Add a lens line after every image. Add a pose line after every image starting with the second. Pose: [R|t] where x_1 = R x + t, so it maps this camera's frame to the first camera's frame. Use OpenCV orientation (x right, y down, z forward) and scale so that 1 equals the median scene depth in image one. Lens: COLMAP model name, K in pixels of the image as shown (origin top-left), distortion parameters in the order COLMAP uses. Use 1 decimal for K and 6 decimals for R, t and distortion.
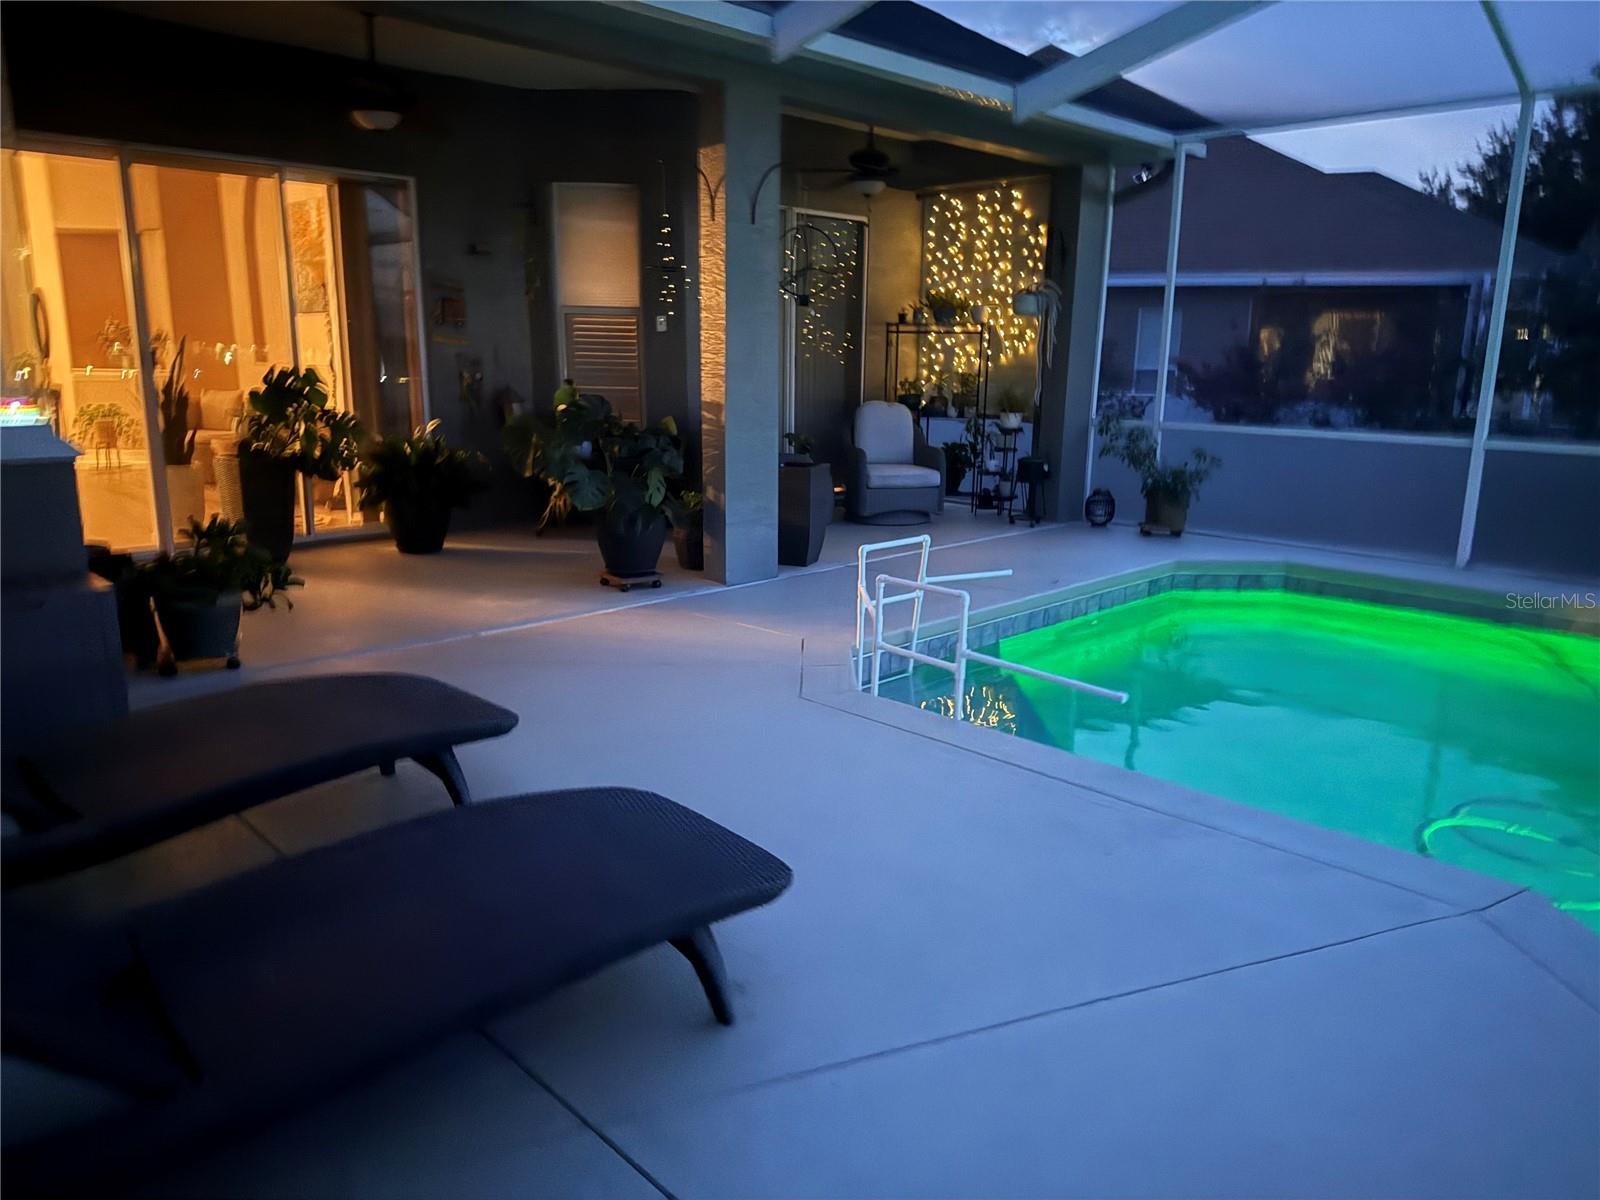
lens RADIAL K [[1111.9, 0, 801.5], [0, 1111.9, 609.1], [0, 0, 1]] dist [0.154121, -0.243680]
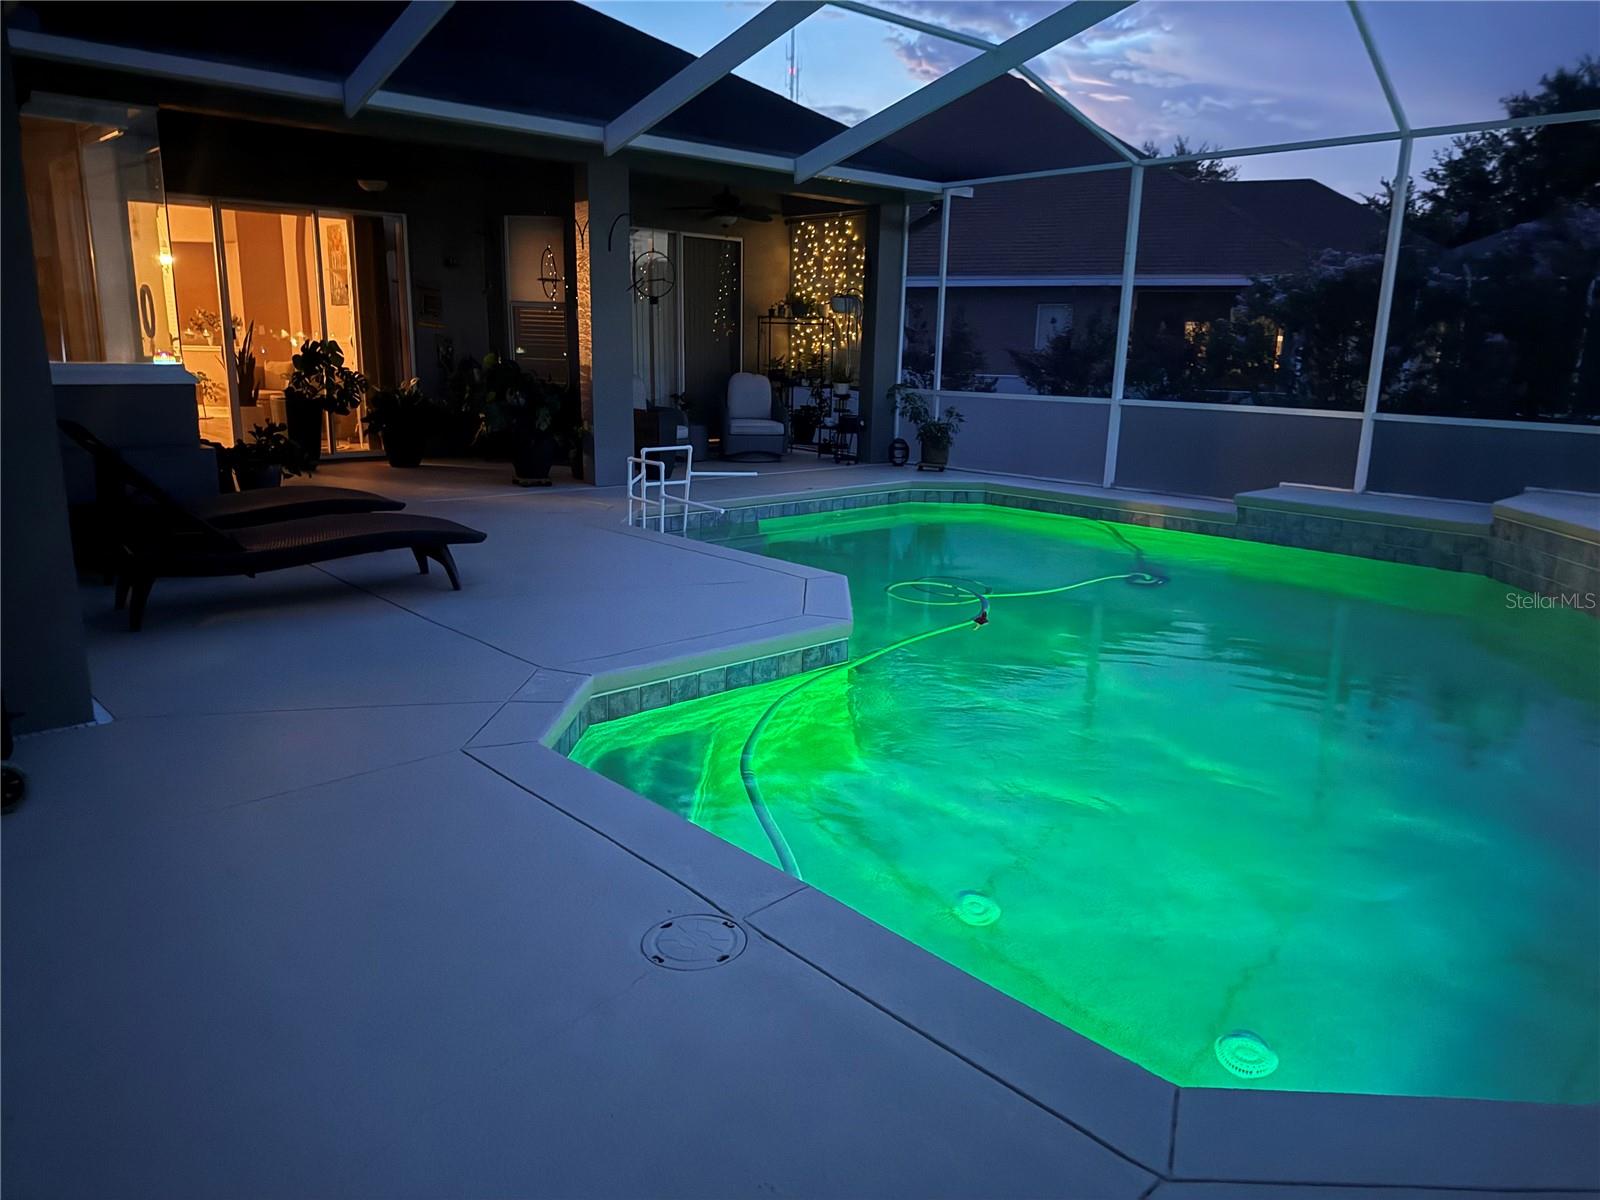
lens RADIAL K [[1111.9, 0, 801.5], [0, 1111.9, 609.1], [0, 0, 1]] dist [0.154121, -0.243680]
pose [[0.998817, 0.019710, -0.044464, 0.210838], [-0.019382, 0.999782, 0.007799, 0.095377], [0.044608, -0.006928, 0.998981, -0.387477]]
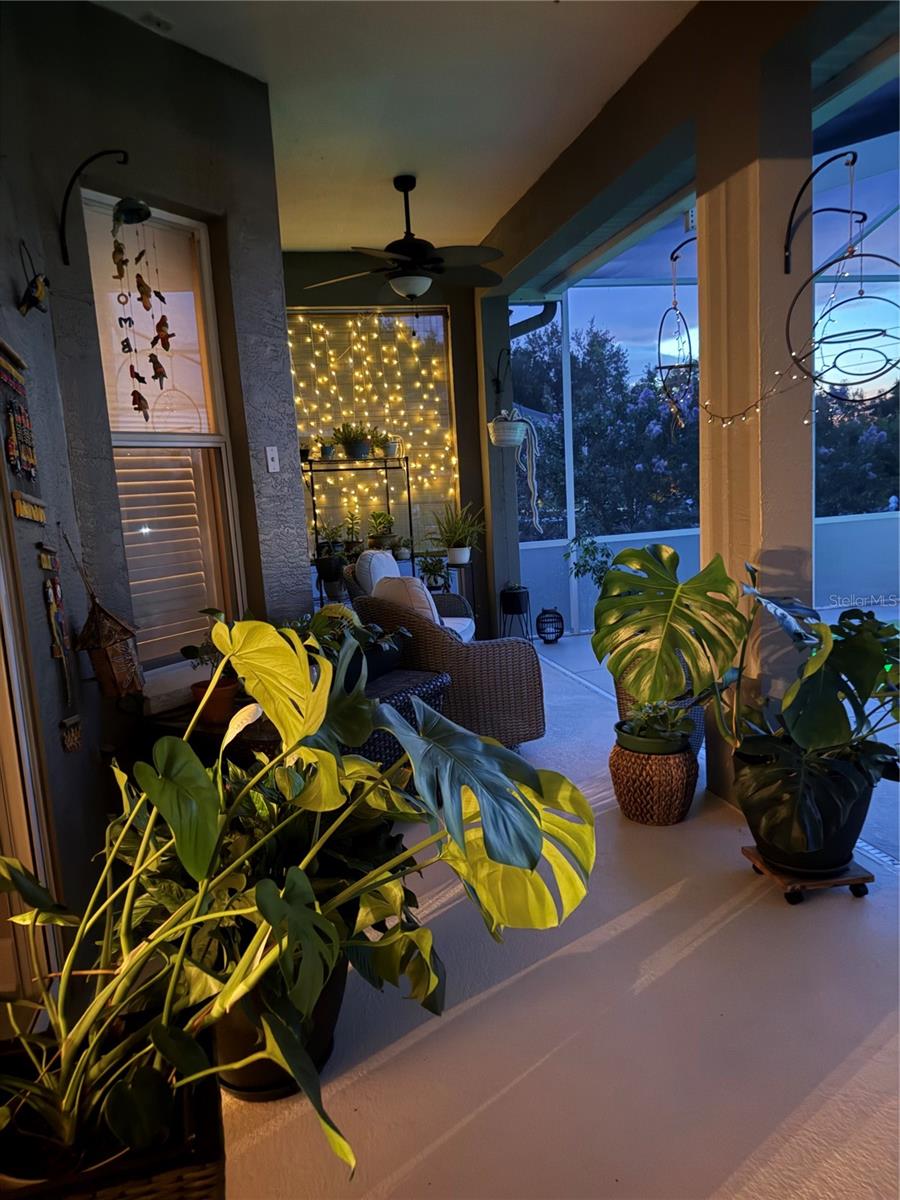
lens RADIAL K [[833.8, 0, 447.8], [0, 833.8, 601.4], [0, 0, 1]] dist [0.181449, -0.344018]
pose [[0.534851, -0.166241, 0.828432, -0.425999], [0.254853, 0.966532, 0.029416, -0.159466], [-0.805596, 0.195395, 0.559317, 0.641788]]
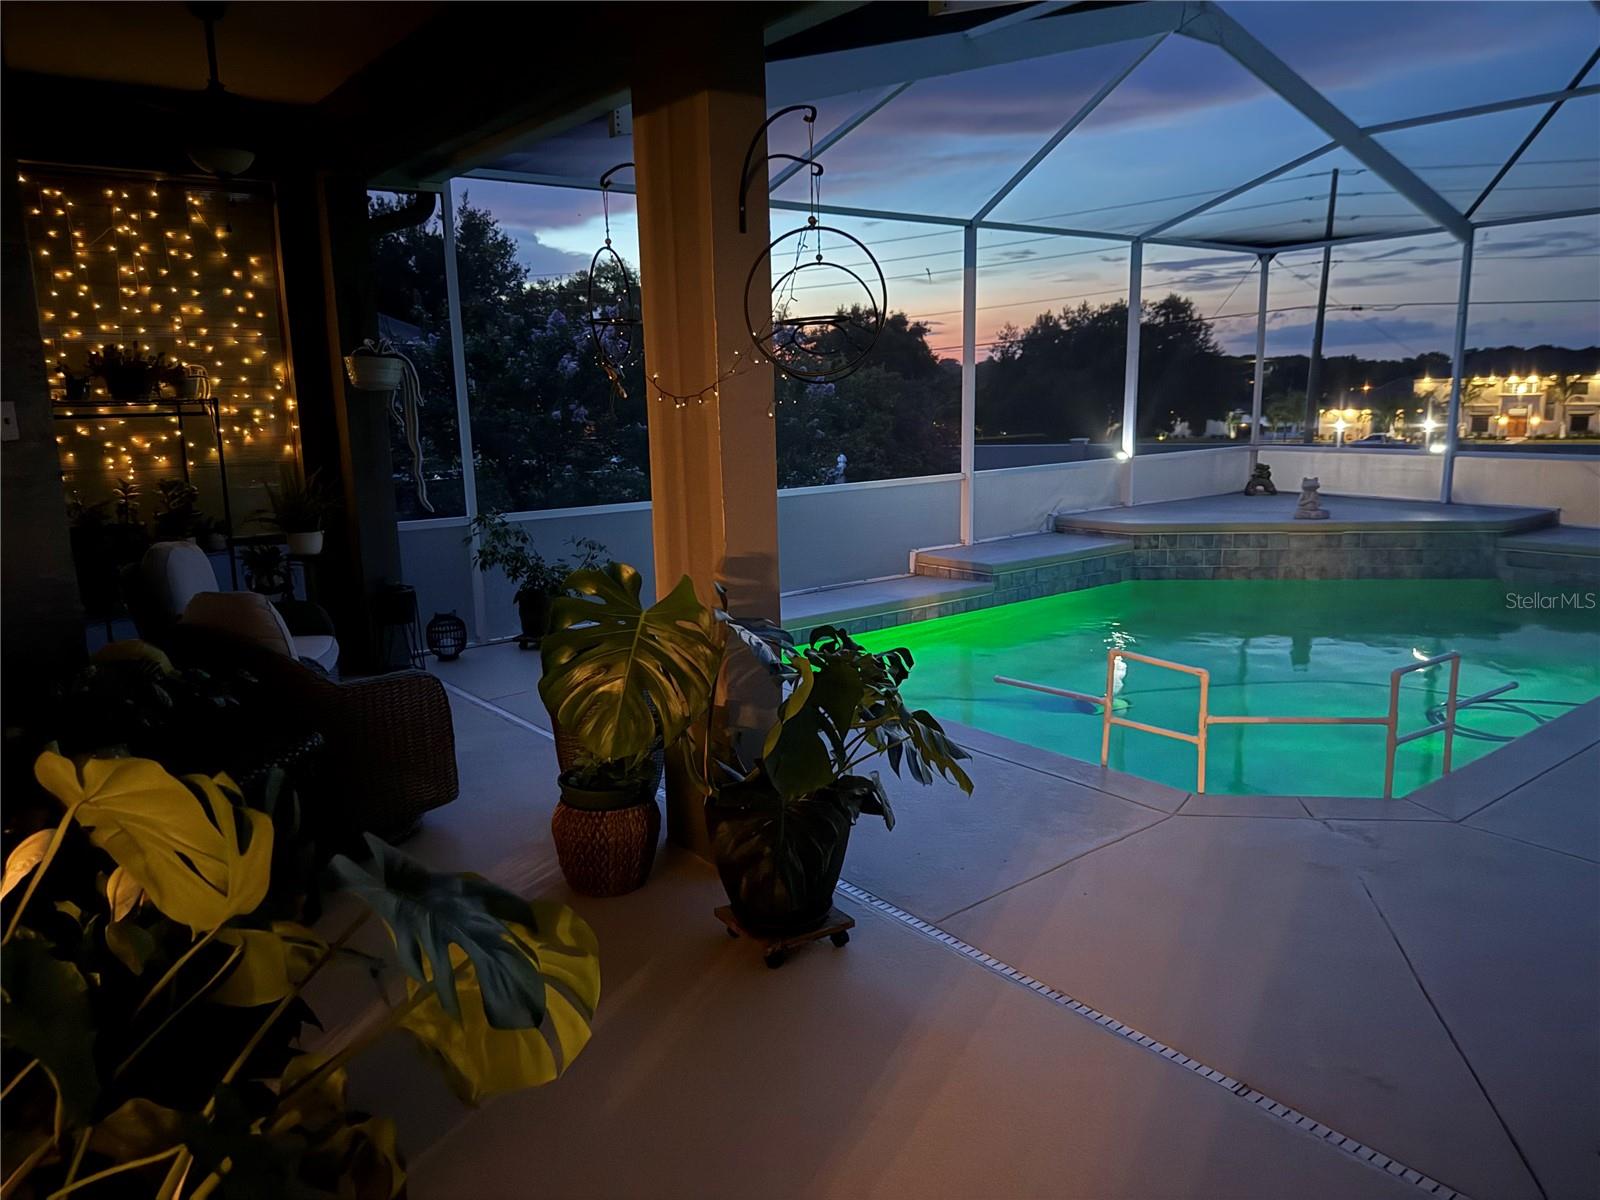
lens RADIAL K [[1123.1, 0, 795.4], [0, 1123.1, 603.4], [0, 0, 1]] dist [0.063872, -0.086830]
pose [[0.126118, -0.199957, 0.971654, -0.444522], [0.247943, 0.954742, 0.164294, -0.179092], [-0.960530, 0.220195, 0.169988, 0.642612]]
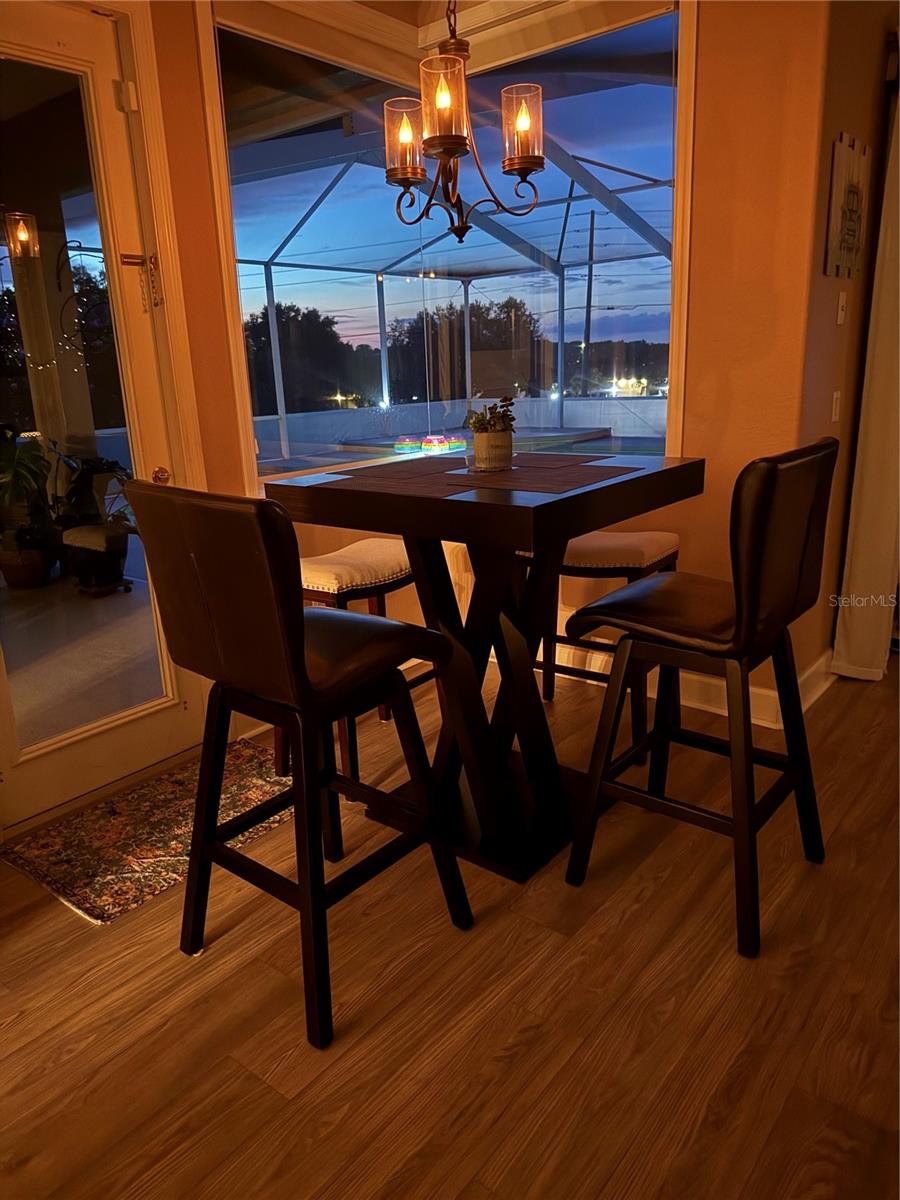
lens RADIAL K [[842.3, 0, 448.6], [0, 842.3, 606.5], [0, 0, 1]] dist [0.063872, -0.086830]
pose [[-0.101945, -0.283099, 0.953657, -0.773598], [0.259487, 0.917896, 0.300222, -0.136847], [-0.960351, 0.278067, -0.020114, 0.491627]]
